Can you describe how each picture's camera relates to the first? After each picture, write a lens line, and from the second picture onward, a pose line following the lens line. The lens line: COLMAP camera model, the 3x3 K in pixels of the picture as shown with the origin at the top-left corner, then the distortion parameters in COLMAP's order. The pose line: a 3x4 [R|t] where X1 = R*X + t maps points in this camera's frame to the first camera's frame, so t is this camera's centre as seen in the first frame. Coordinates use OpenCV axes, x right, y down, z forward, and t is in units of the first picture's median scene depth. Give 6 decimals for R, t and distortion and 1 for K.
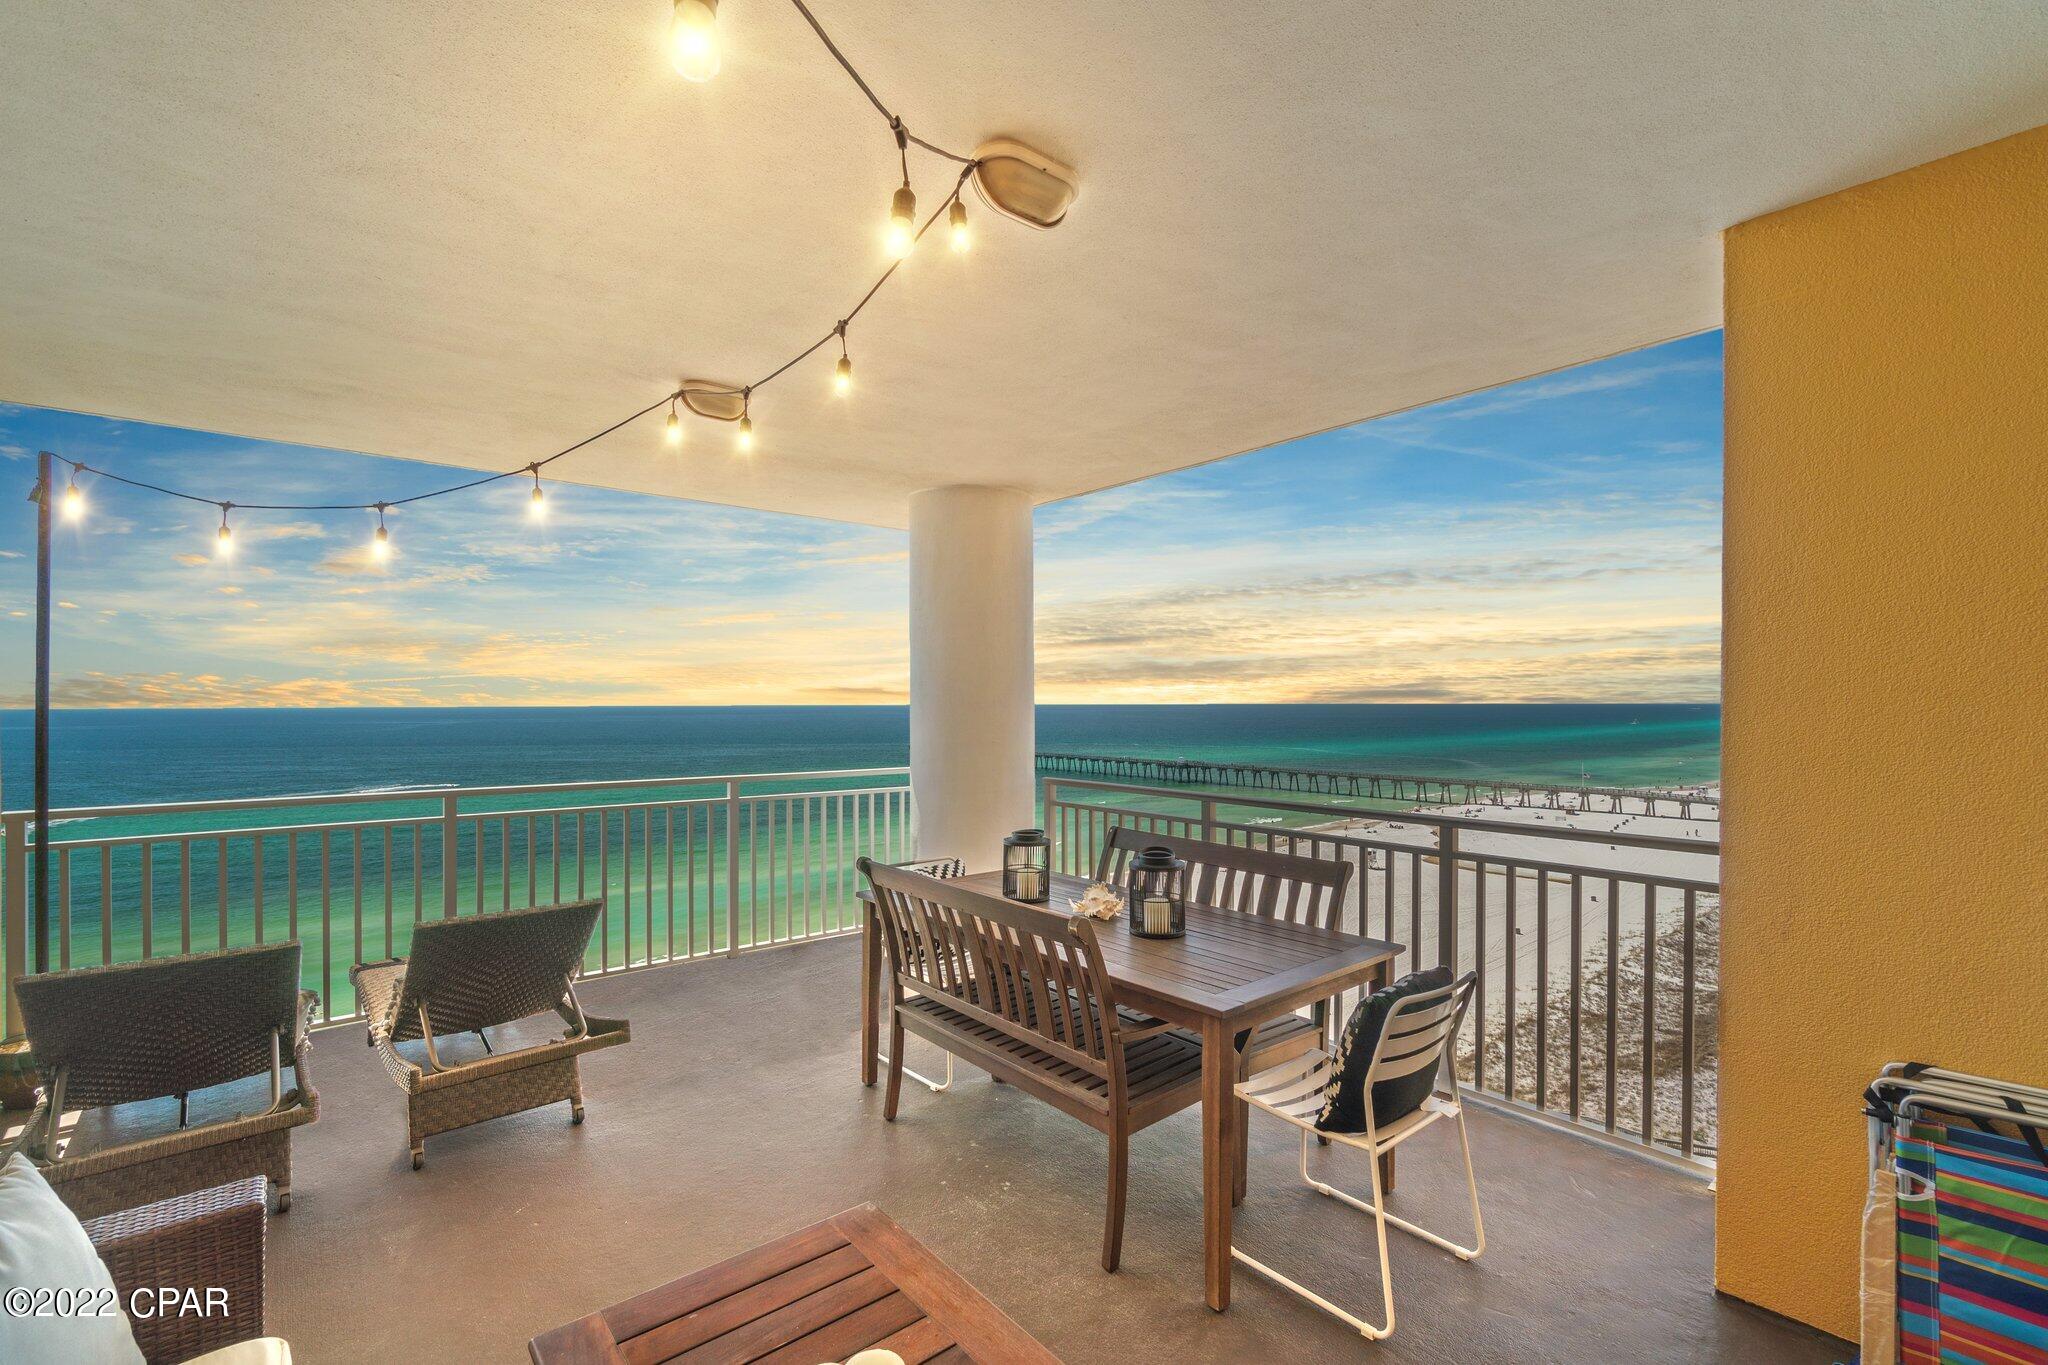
lens RADIAL K [[894.6, 0, 1022.0], [0, 894.6, 714.7], [0, 0, 1]] dist [-0.006102, 0.000954]
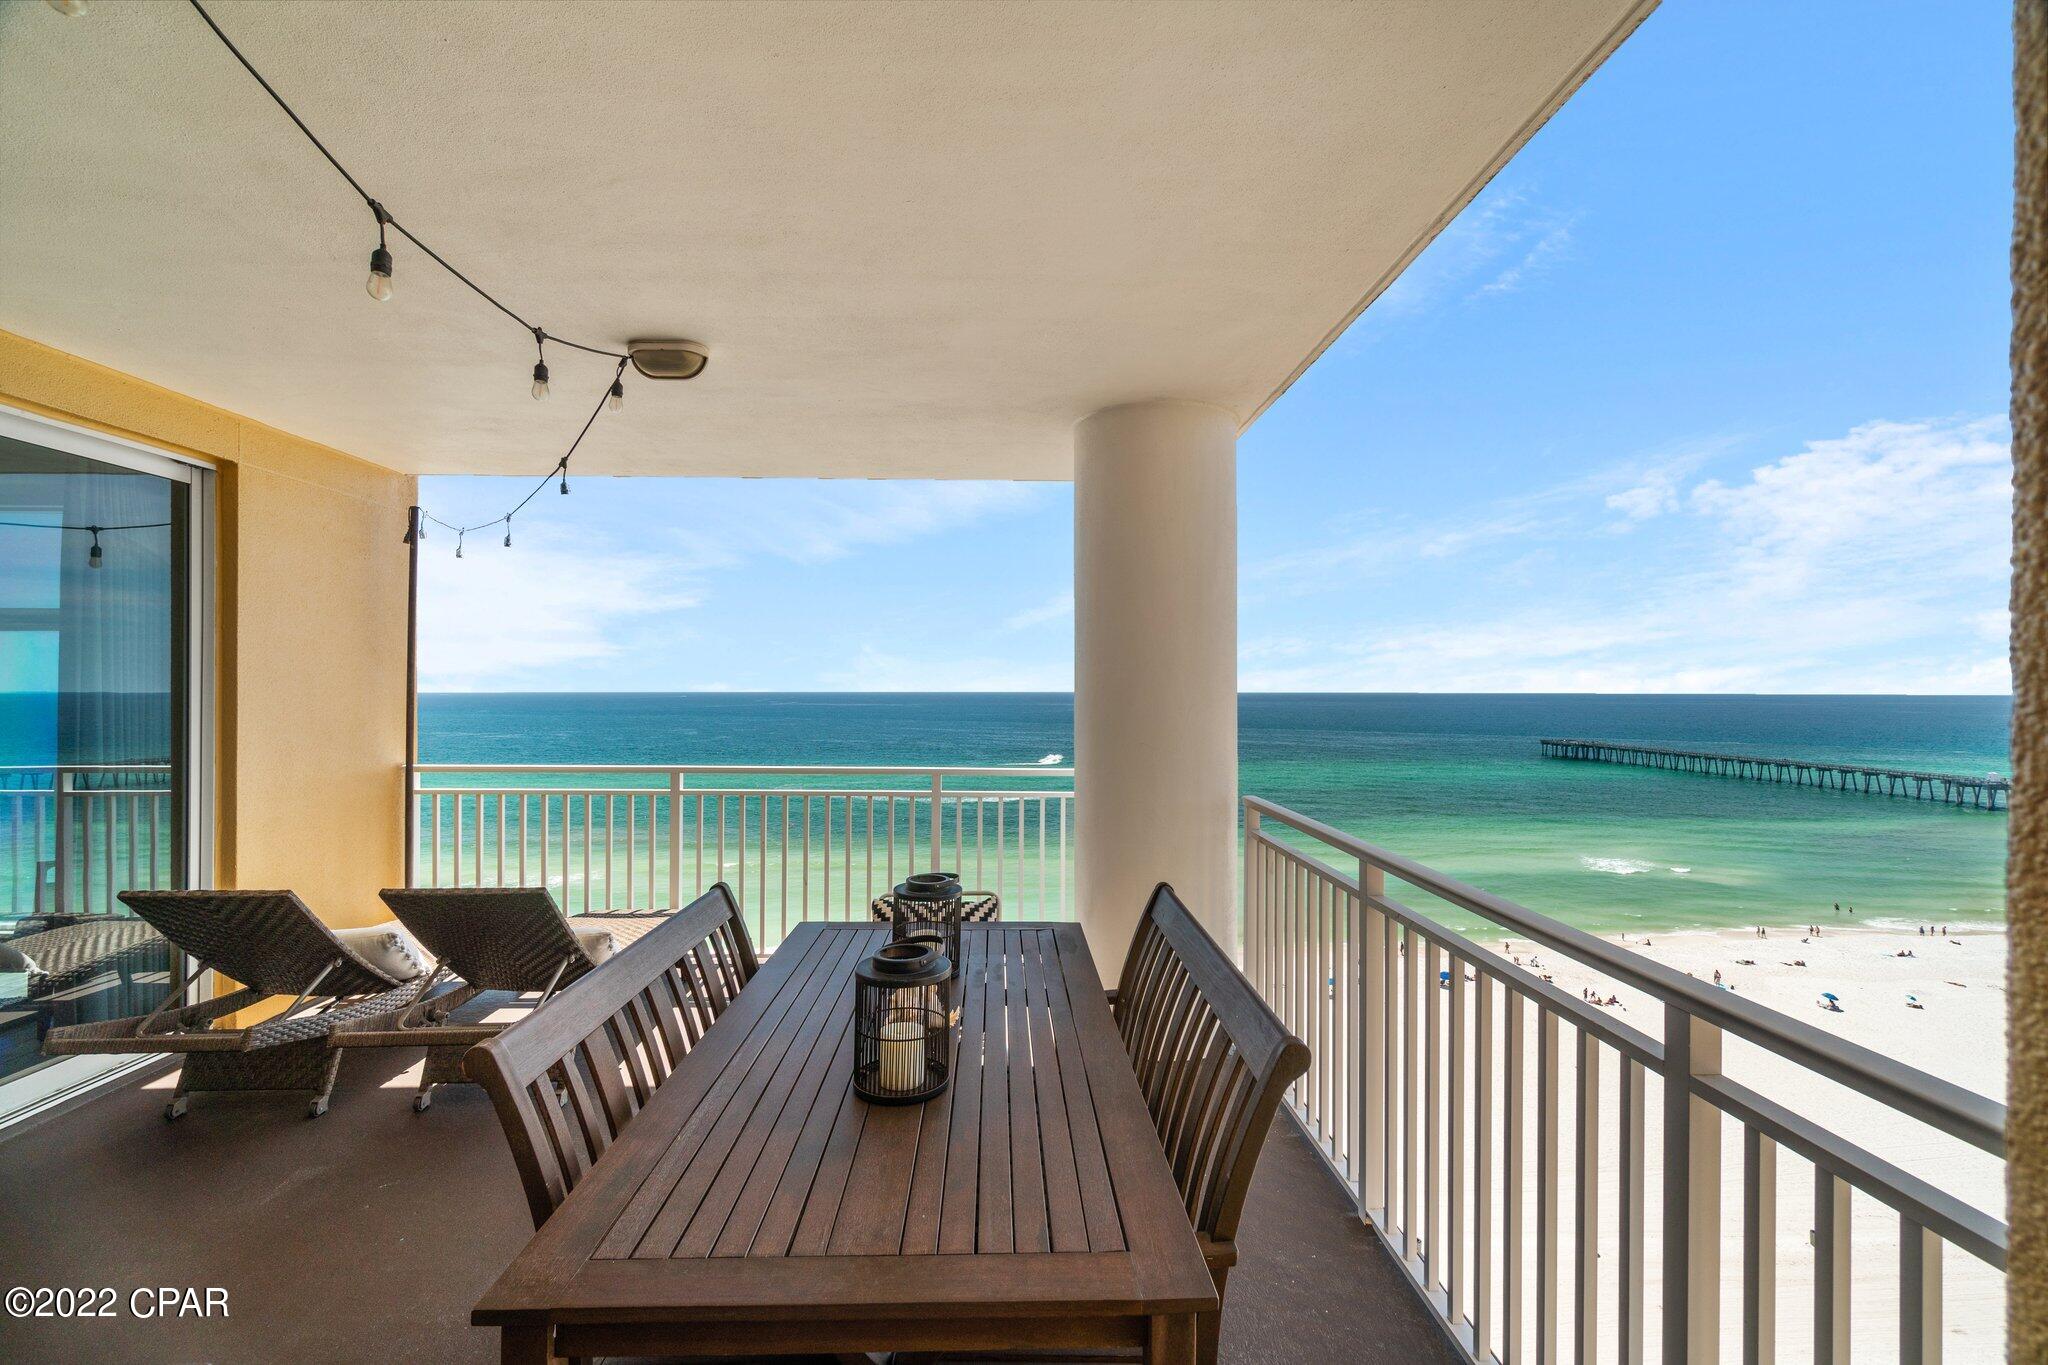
lens RADIAL K [[894.6, 0, 1015.5], [0, 894.6, 685.2], [0, 0, 1]] dist [-0.006102, 0.000954]
pose [[0.775371, -0.001052, -0.631505, 0.413284], [-0.009811, 0.999858, -0.013712, -0.006212], [0.631430, 0.016828, 0.775251, 0.423479]]
